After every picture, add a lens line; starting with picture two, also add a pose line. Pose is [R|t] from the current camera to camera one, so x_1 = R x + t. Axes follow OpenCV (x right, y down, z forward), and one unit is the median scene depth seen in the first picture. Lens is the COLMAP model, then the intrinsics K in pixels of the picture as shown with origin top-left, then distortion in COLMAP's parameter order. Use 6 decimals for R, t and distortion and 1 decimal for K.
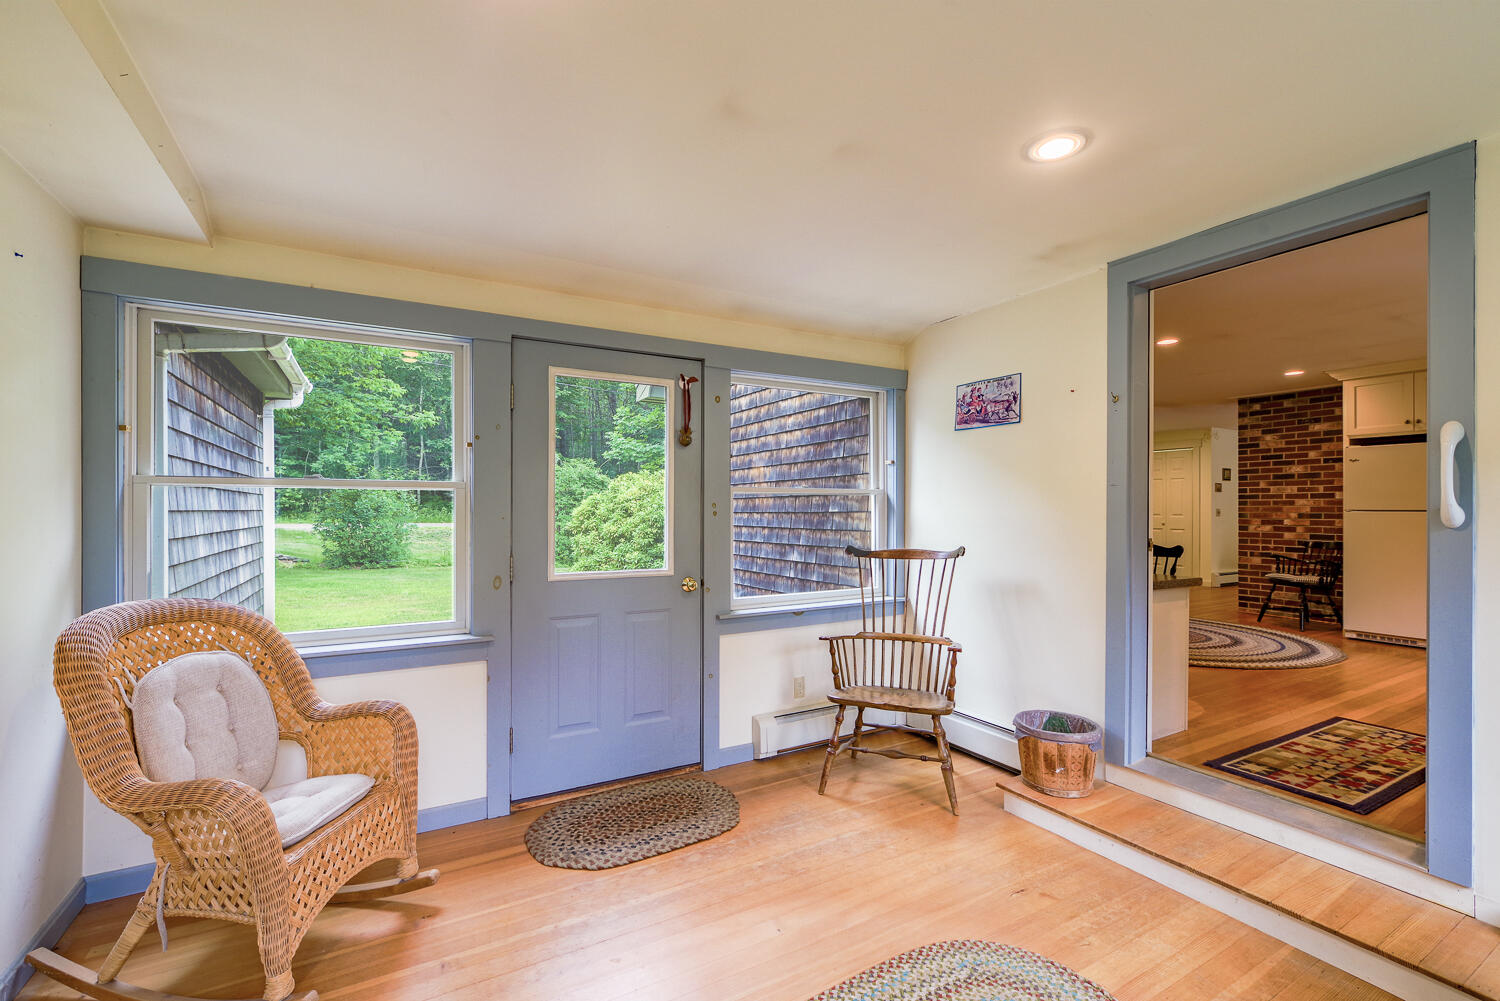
lens RADIAL K [[647.7, 0, 745.2], [0, 647.7, 508.1], [0, 0, 1]] dist [-0.003899, -0.000413]
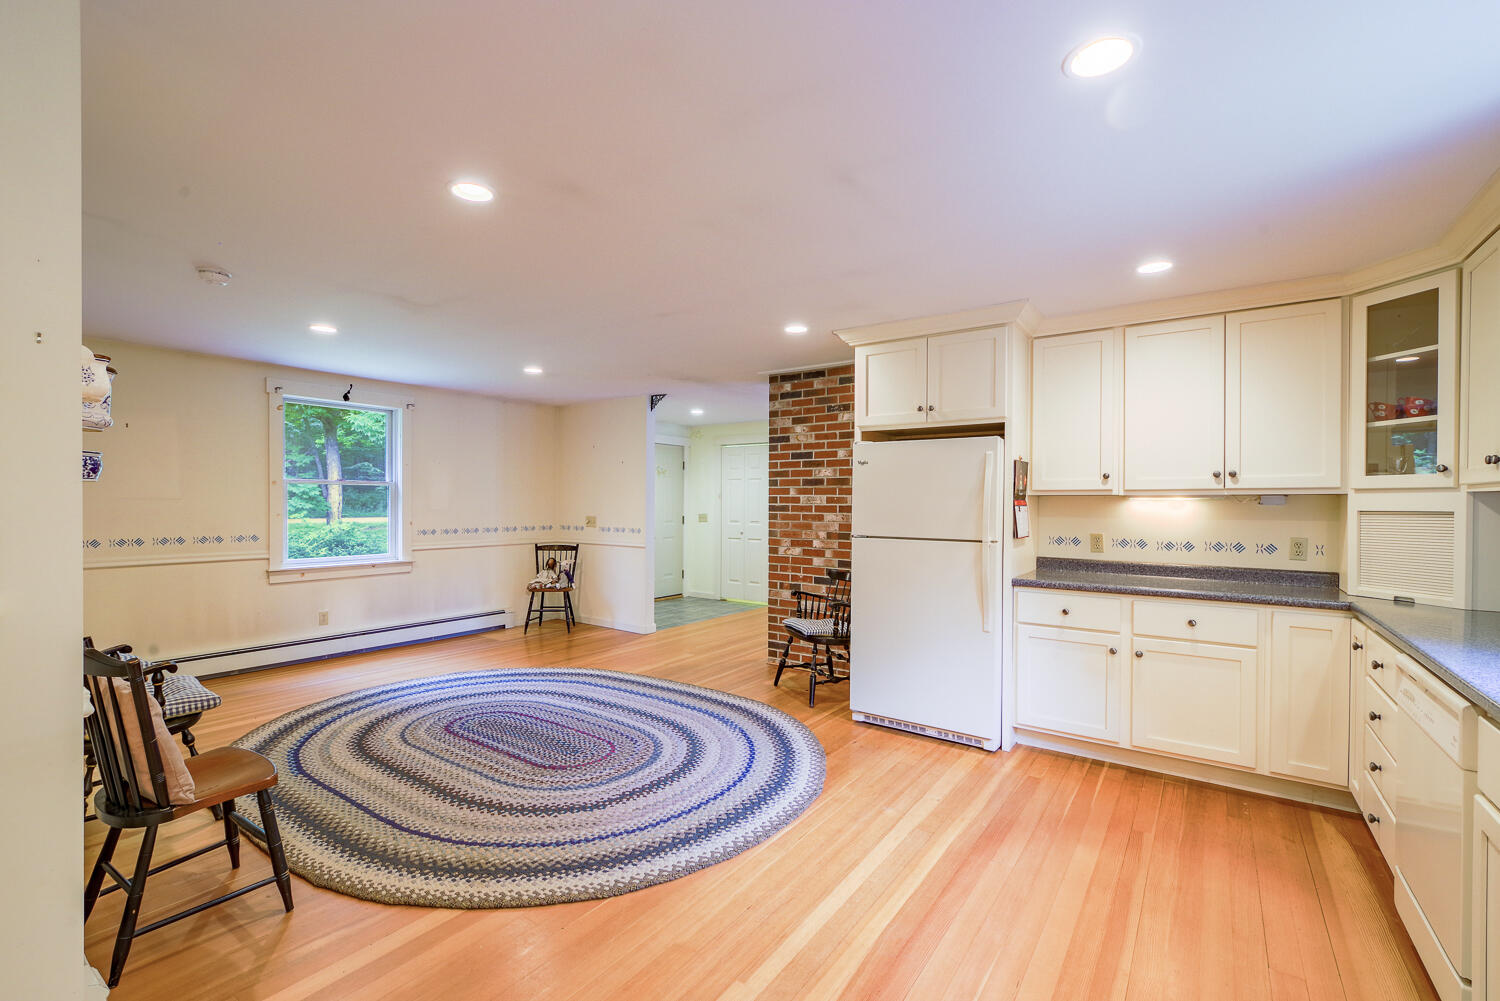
lens RADIAL K [[647.7, 0, 745.2], [0, 647.7, 508.1], [0, 0, 1]] dist [-0.003899, -0.000413]
pose [[0.907709, -0.002334, 0.419594, 0.454879], [-0.003892, 0.999895, 0.013981, -0.029378], [-0.419582, -0.014324, 0.907604, 0.360191]]
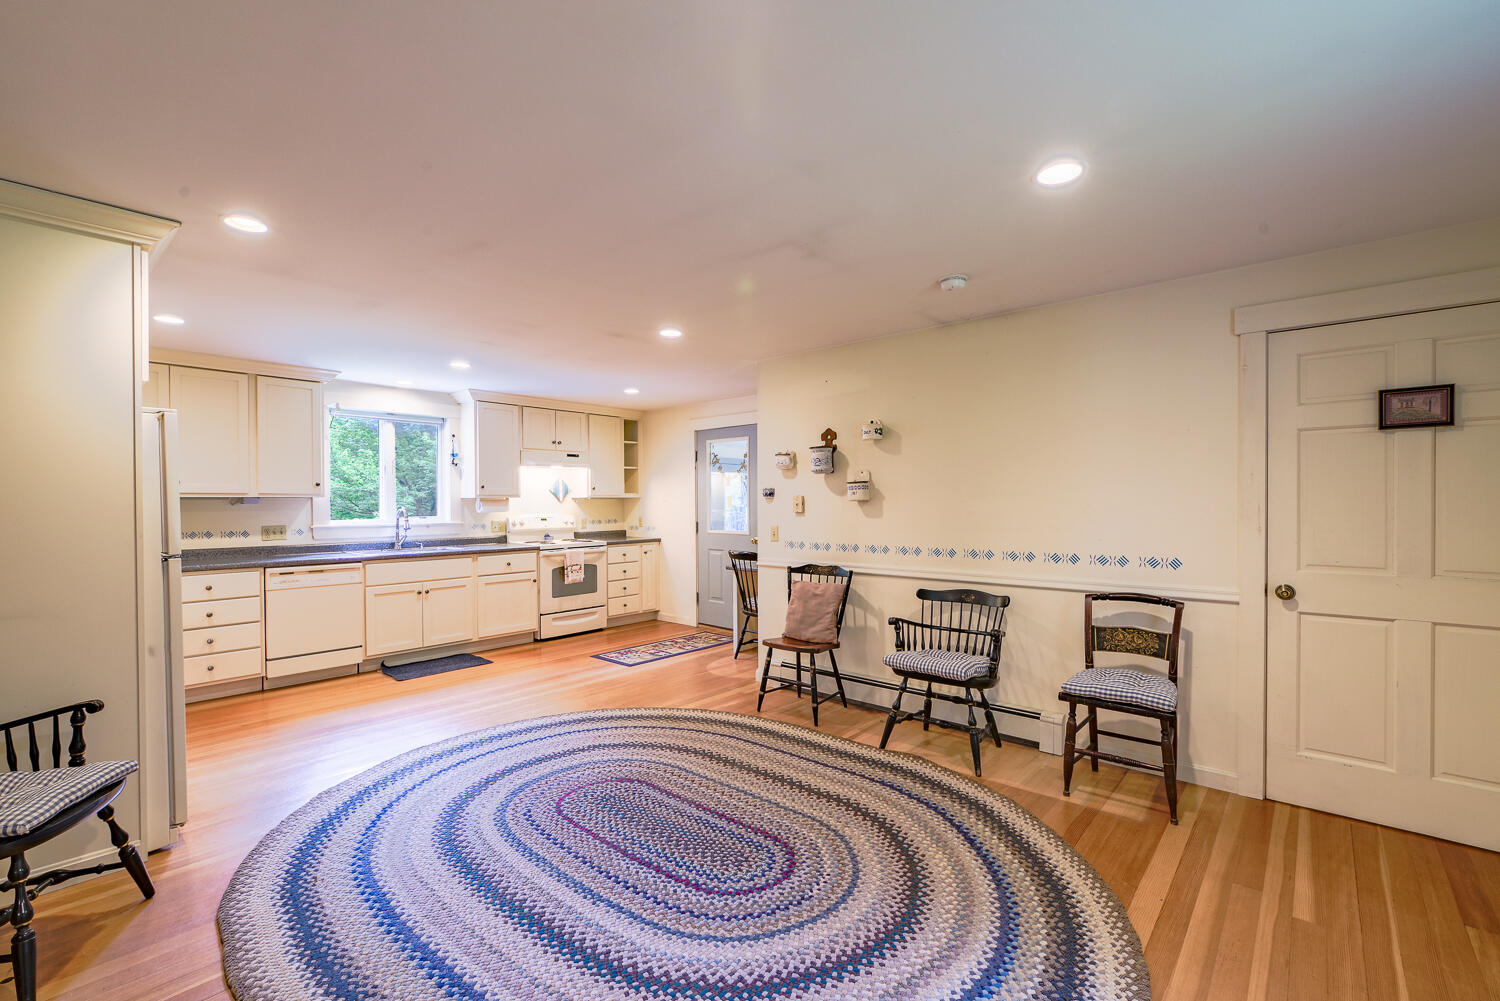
lens RADIAL K [[647.7, 0, 745.2], [0, 647.7, 508.1], [0, 0, 1]] dist [-0.003899, -0.000413]
pose [[-0.946167, 0.003241, -0.323663, 0.594544], [0.001663, 0.999985, 0.005154, -0.026200], [0.323675, 0.004338, -0.946159, 1.297353]]
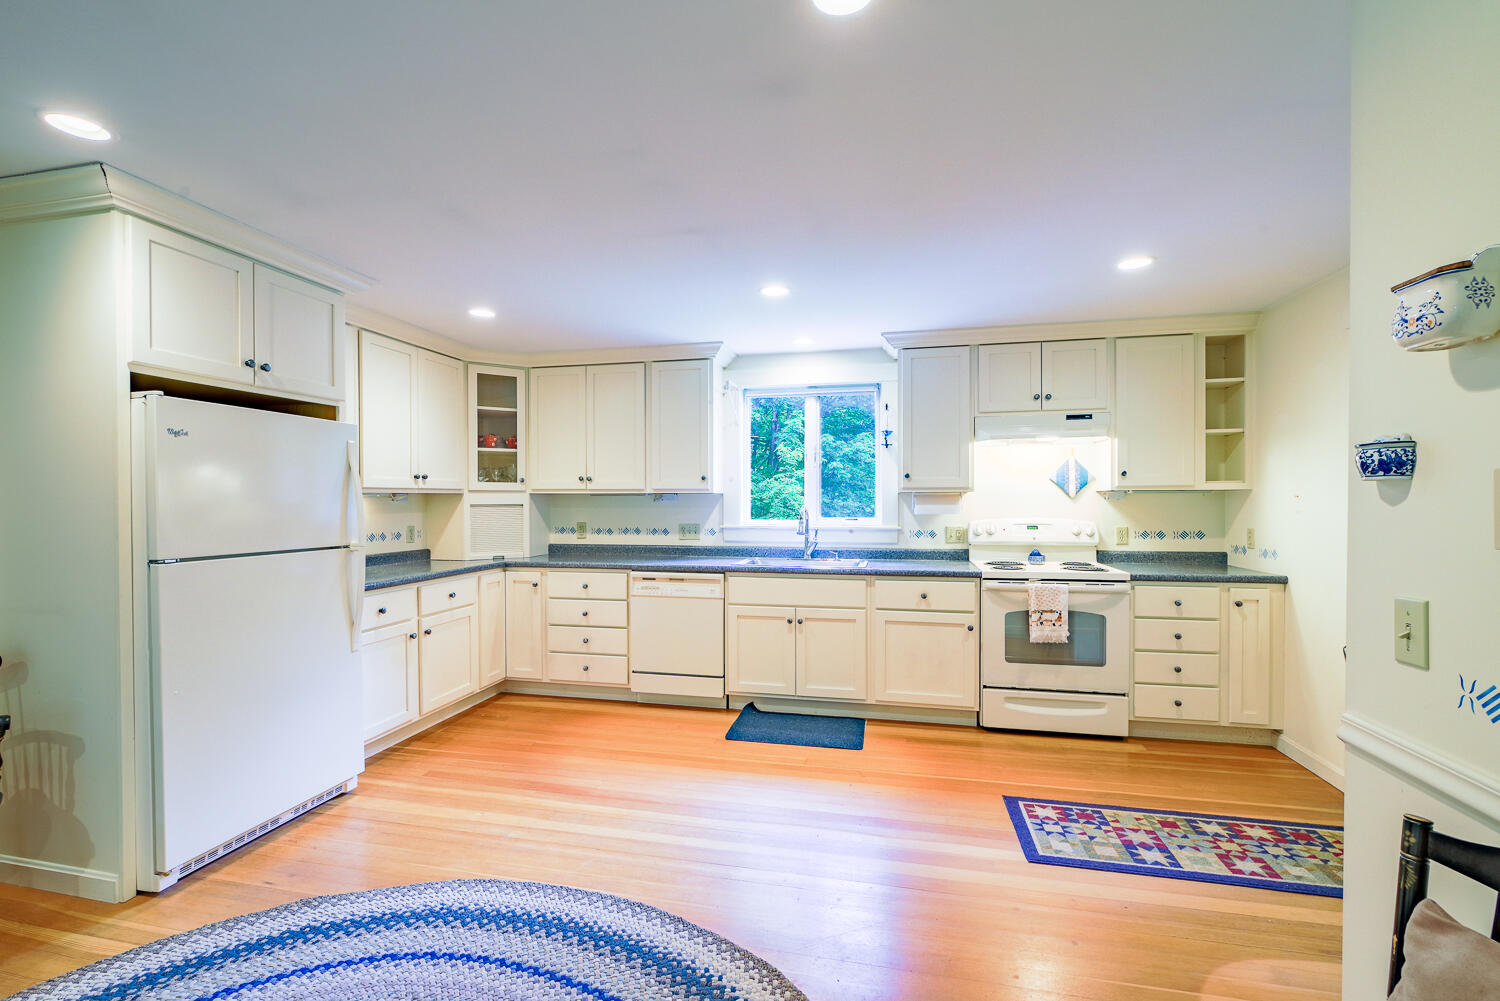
lens RADIAL K [[647.7, 0, 745.2], [0, 647.7, 508.1], [0, 0, 1]] dist [-0.003899, -0.000413]
pose [[-0.741721, -0.009924, 0.670635, 0.356094], [-0.003657, 0.999936, 0.010752, -0.027585], [-0.670698, 0.005523, -0.741710, 0.882709]]
